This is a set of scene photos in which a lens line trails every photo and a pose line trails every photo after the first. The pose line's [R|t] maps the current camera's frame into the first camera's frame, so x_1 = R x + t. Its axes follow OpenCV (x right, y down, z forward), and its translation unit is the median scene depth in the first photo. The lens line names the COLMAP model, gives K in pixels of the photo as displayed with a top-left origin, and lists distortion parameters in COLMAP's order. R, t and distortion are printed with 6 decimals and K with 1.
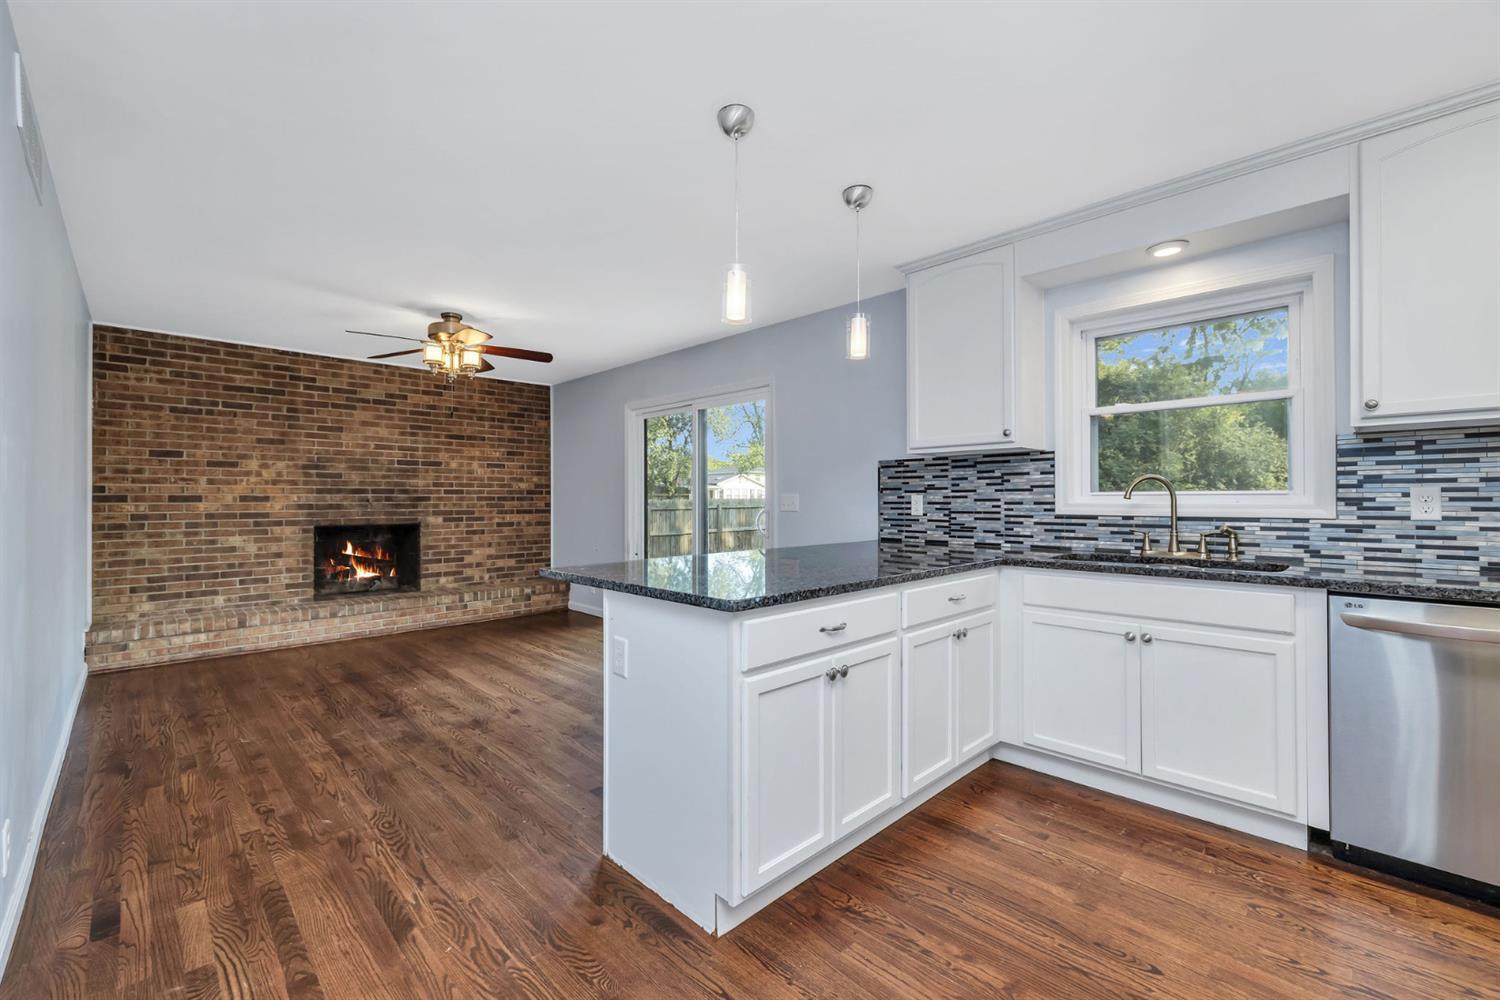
lens RADIAL K [[629.2, 0, 748.7], [0, 629.2, 496.9], [0, 0, 1]] dist [-0.000709, 0.000066]
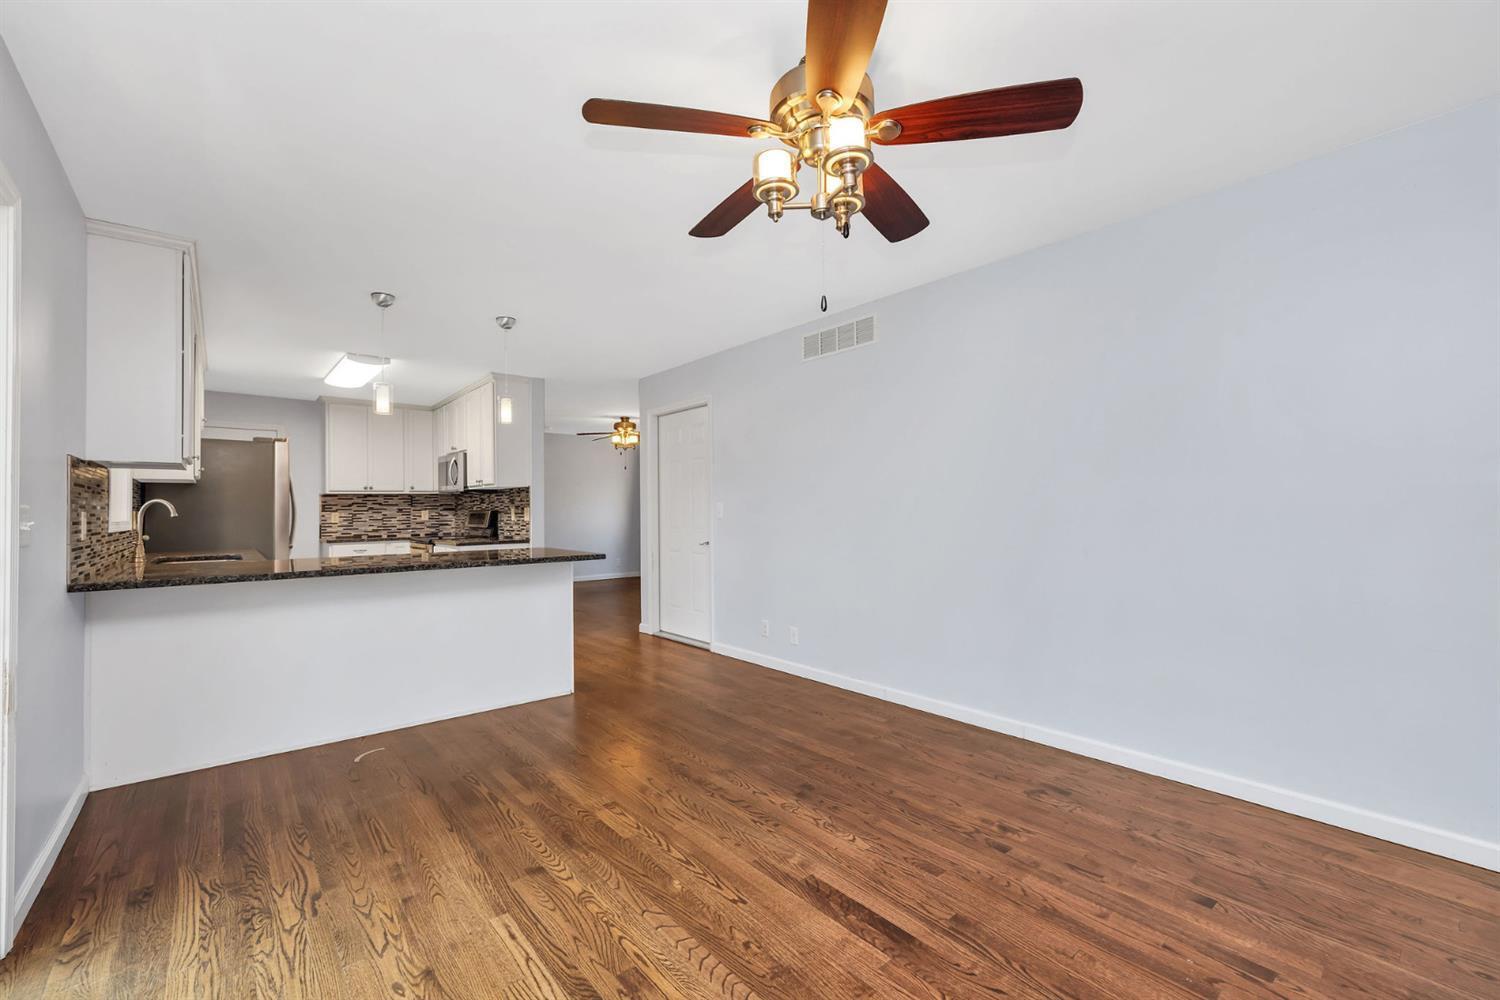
lens RADIAL K [[629.2, 0, 748.7], [0, 629.2, 496.9], [0, 0, 1]] dist [-0.000709, 0.000066]
pose [[-0.996818, 0.014797, 0.078320, -0.367643], [0.012701, 0.999549, -0.027197, 0.006246], [-0.078687, -0.026116, -0.996557, 1.146955]]
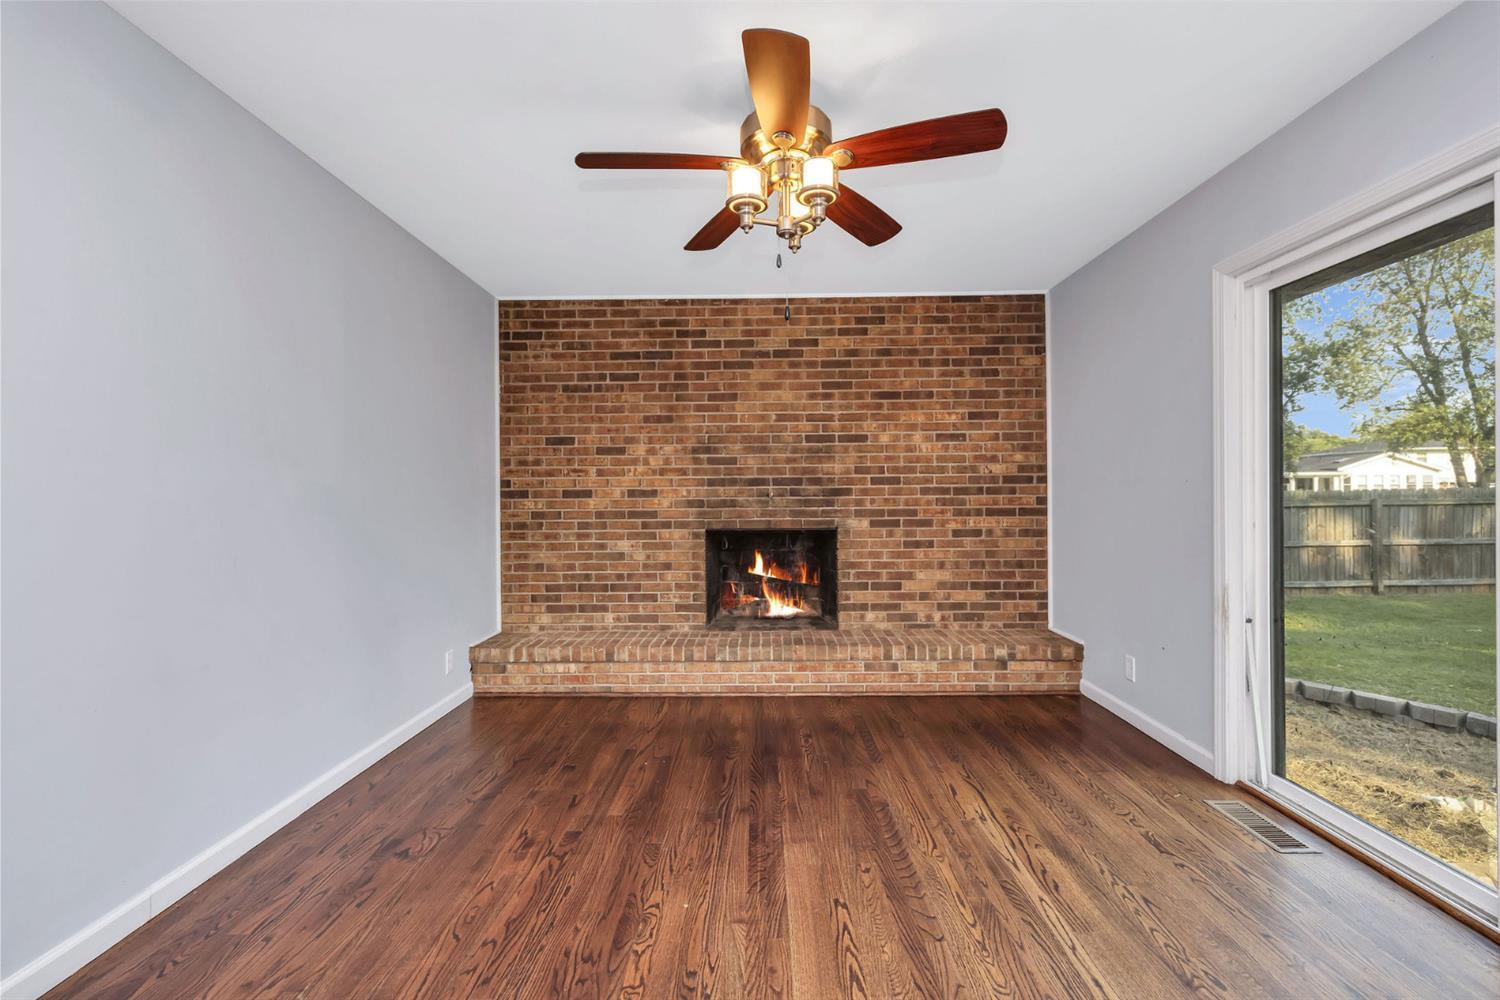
lens RADIAL K [[629.2, 0, 748.7], [0, 629.2, 496.9], [0, 0, 1]] dist [-0.000709, 0.000066]
pose [[0.702530, -0.003152, -0.711647, -0.126597], [0.009841, 0.999938, 0.005286, 0.004427], [0.711586, -0.010717, 0.702517, 0.522944]]
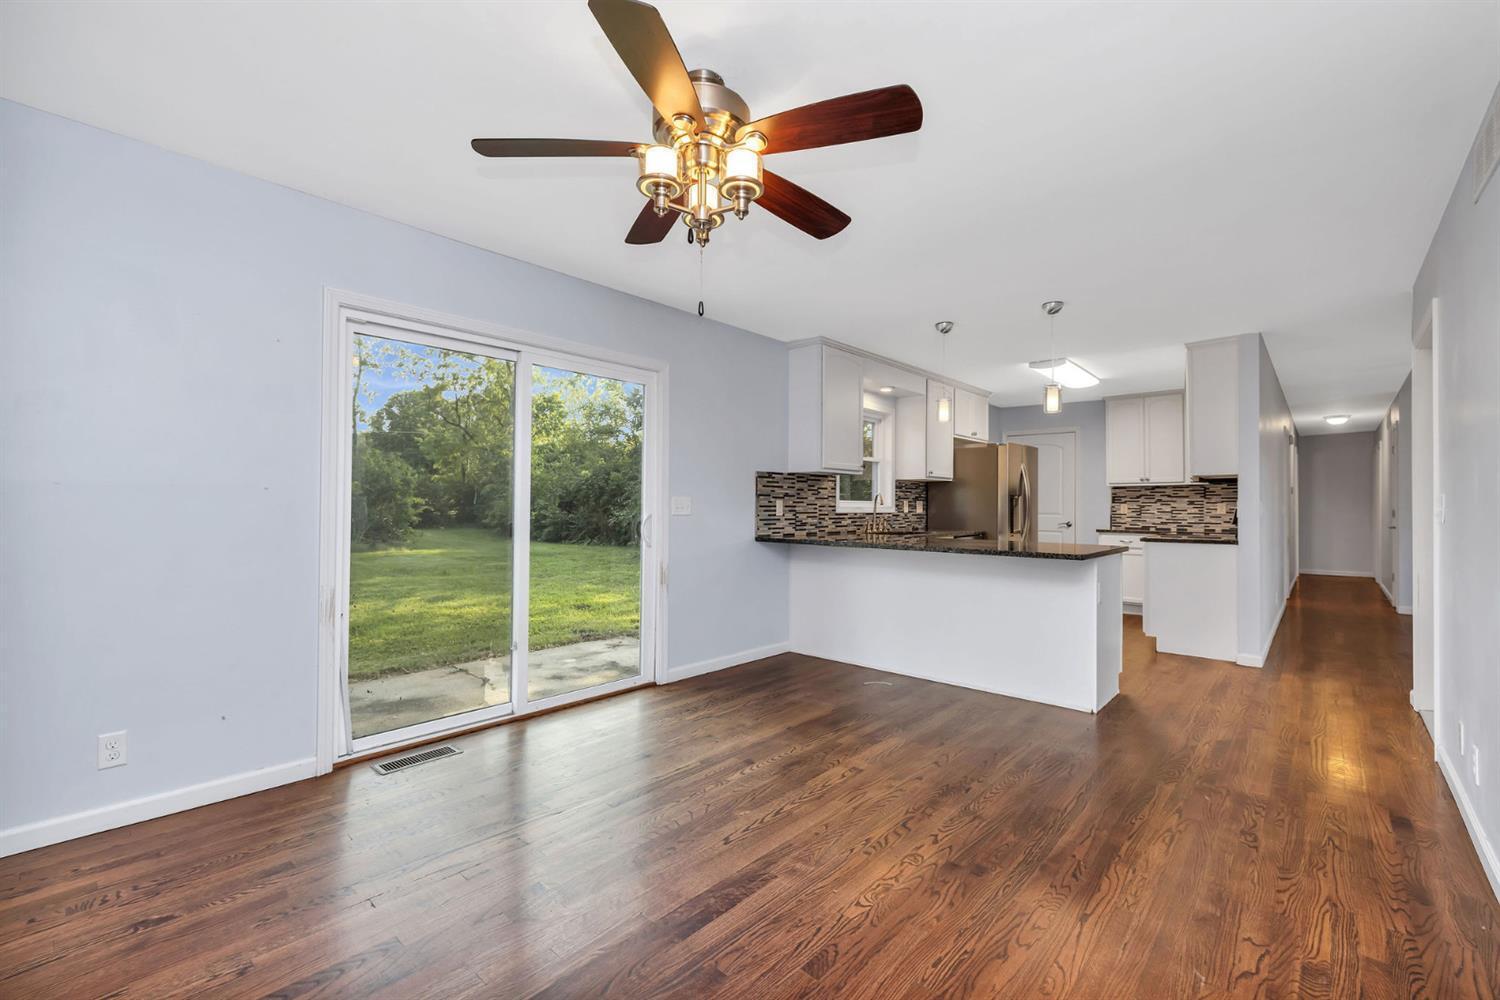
lens RADIAL K [[641.6, 0, 747.1], [0, 641.6, 495.7], [0, 0, 1]] dist [-0.000503, -0.000024]
pose [[-0.064034, 0.014768, 0.997838, -0.748343], [-0.013157, 0.999791, -0.015641, 0.006548], [-0.997861, -0.014130, -0.063826, 0.806878]]
